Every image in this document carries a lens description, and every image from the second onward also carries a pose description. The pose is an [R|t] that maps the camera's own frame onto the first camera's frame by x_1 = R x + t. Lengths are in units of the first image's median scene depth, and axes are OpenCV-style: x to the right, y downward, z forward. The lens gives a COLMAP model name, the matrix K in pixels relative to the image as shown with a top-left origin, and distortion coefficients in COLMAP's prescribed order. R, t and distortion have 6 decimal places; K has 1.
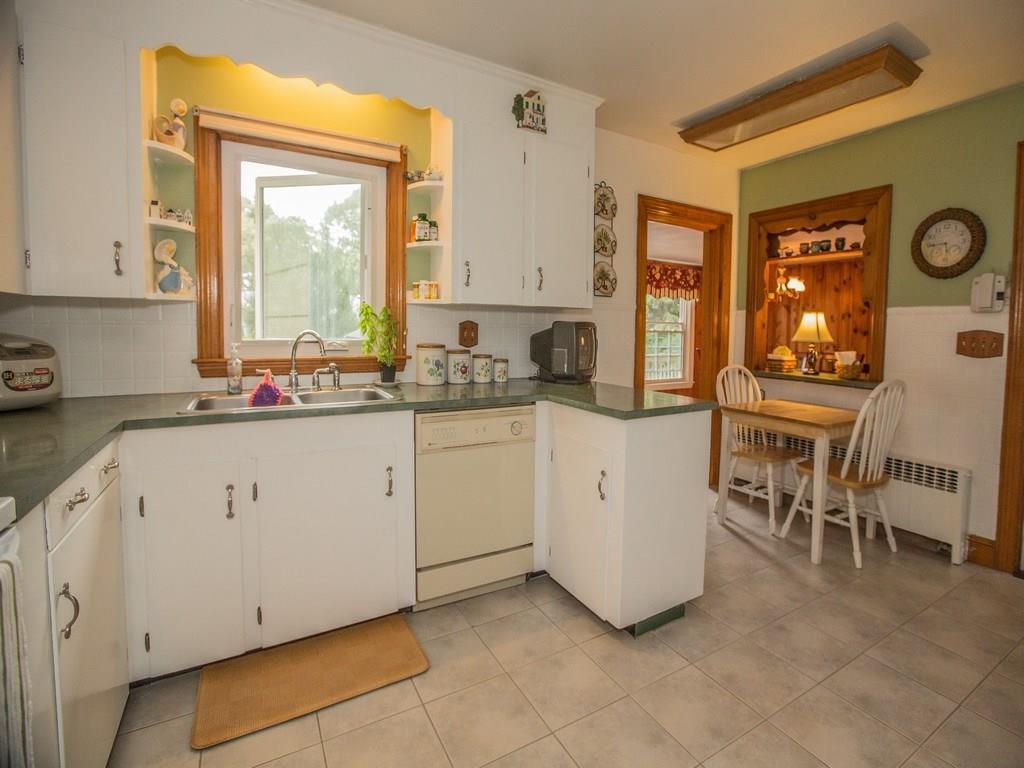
lens RADIAL K [[463.8, 0, 512.0], [0, 463.8, 384.0], [0, 0, 1]] dist [0.000075, 0.000006]
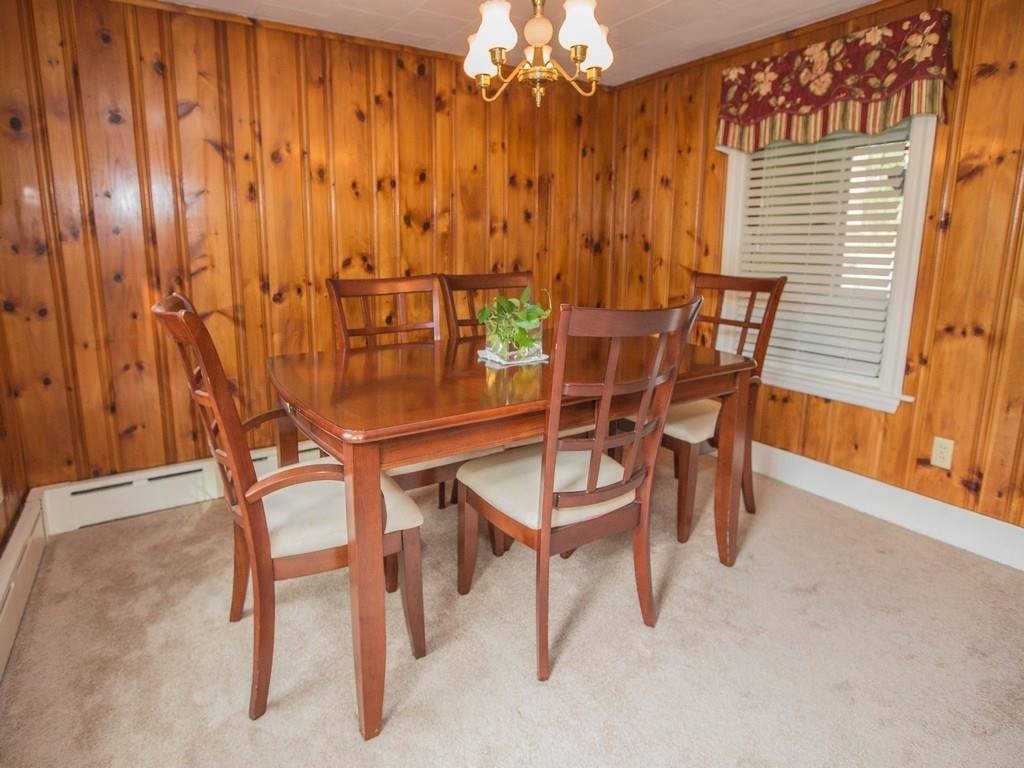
lens RADIAL K [[576.0, 0, 512.0], [0, 576.0, 384.0], [0, 0, 1]] dist [0.001136, 0.000250]
pose [[0.040120, 0.233798, -0.971457, 0.893867], [-0.108929, 0.967469, 0.228339, -0.073361], [0.993240, 0.096658, 0.064283, 0.774928]]
